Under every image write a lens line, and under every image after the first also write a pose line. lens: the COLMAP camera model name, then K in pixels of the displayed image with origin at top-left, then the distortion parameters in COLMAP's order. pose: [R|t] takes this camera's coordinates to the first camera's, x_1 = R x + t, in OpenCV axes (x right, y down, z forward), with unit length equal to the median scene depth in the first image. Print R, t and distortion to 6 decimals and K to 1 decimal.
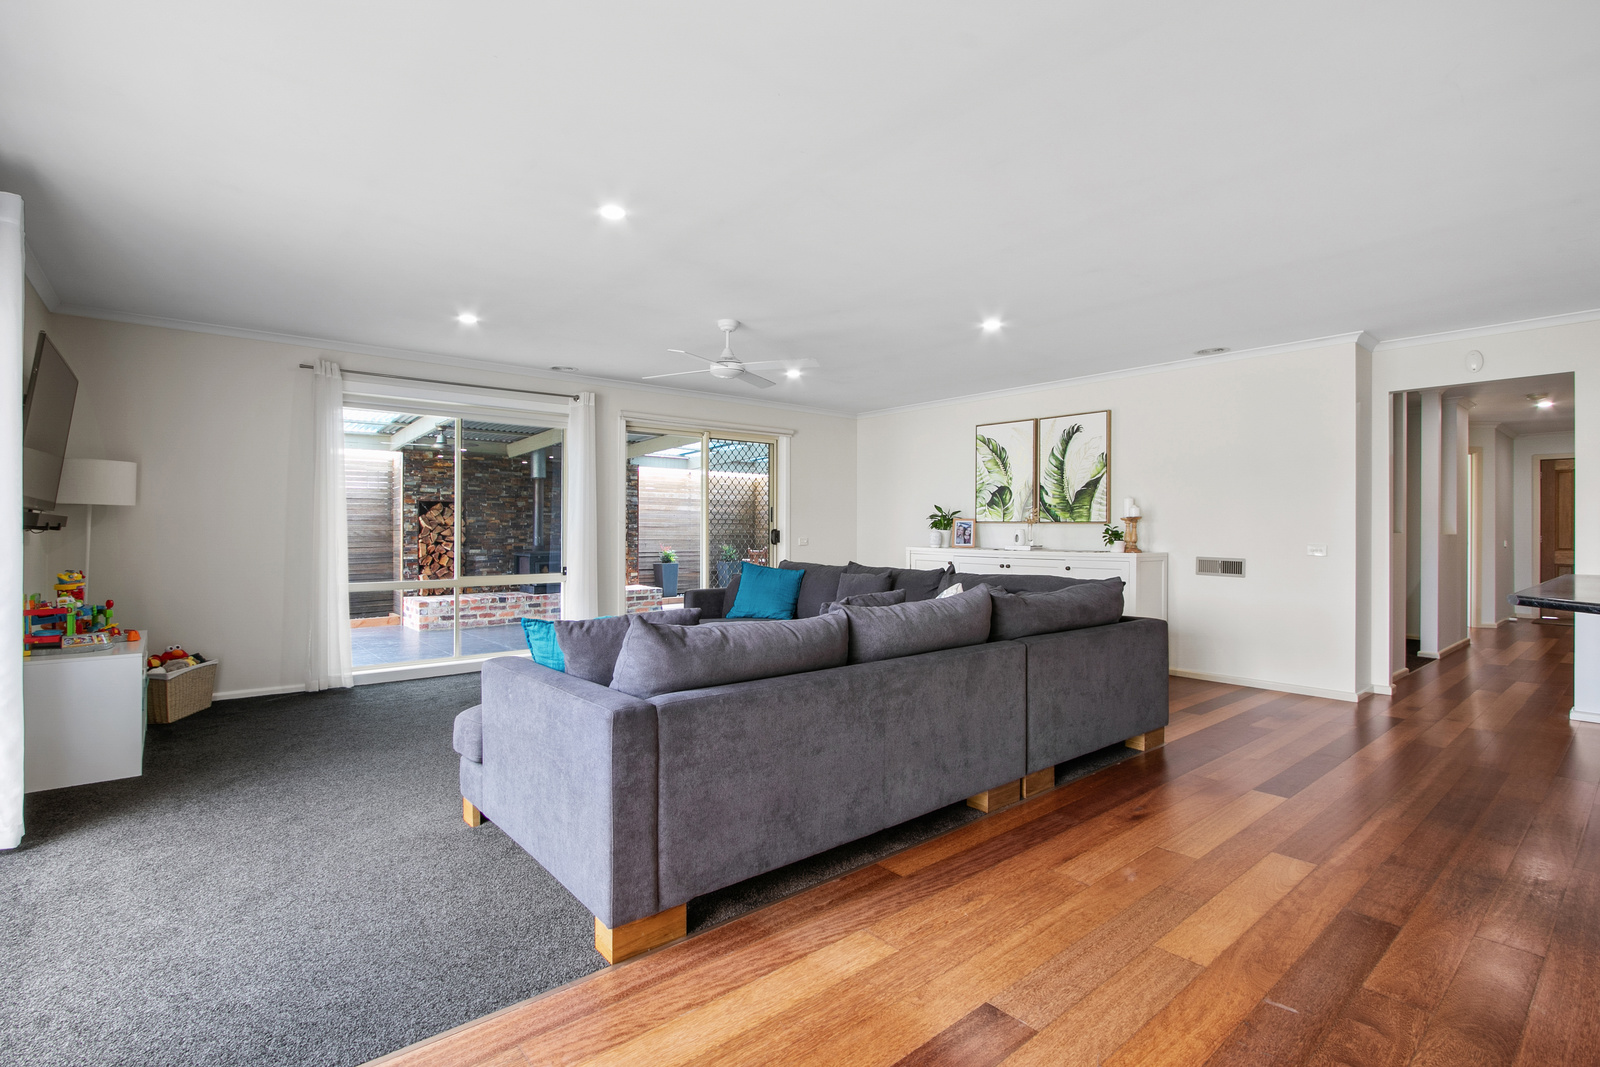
lens RADIAL K [[730.2, 0, 795.8], [0, 730.2, 531.8], [0, 0, 1]] dist [-0.003710, -0.000385]
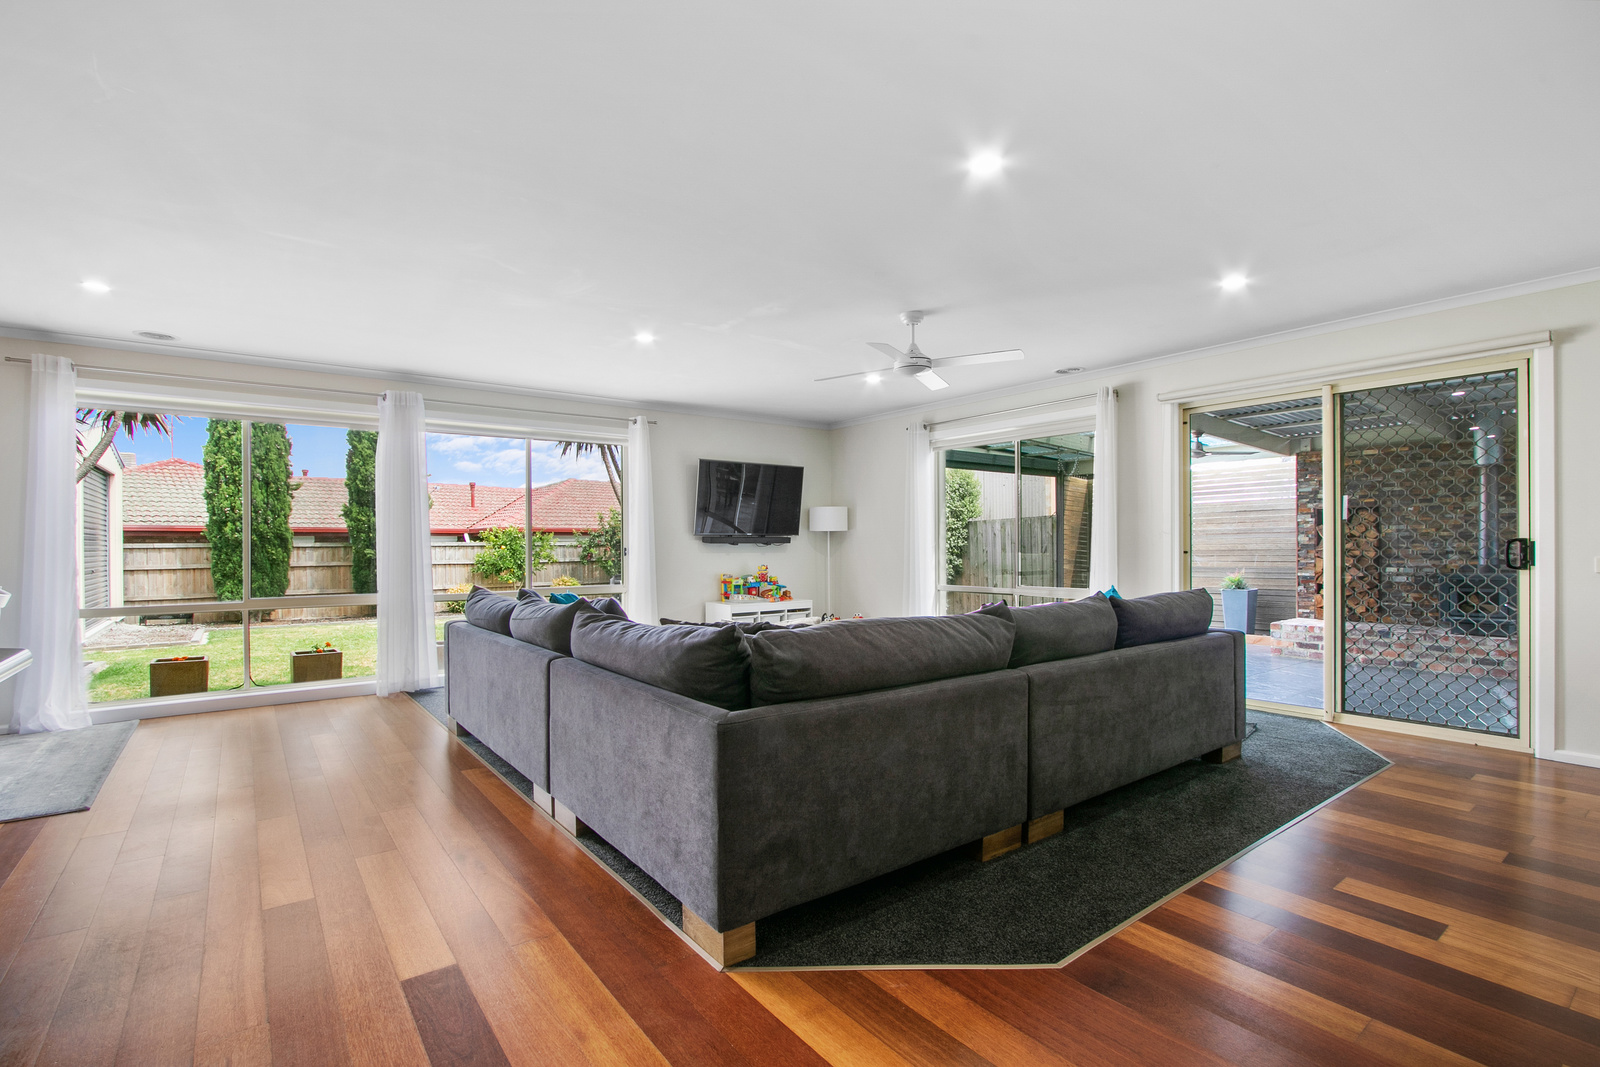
lens RADIAL K [[730.2, 0, 797.5], [0, 730.2, 542.4], [0, 0, 1]] dist [-0.003710, -0.000385]
pose [[-0.047363, -0.003799, -0.998871, 0.386050], [0.001667, 0.999991, -0.003882, -0.000213], [0.998876, -0.001849, -0.047356, 0.431033]]
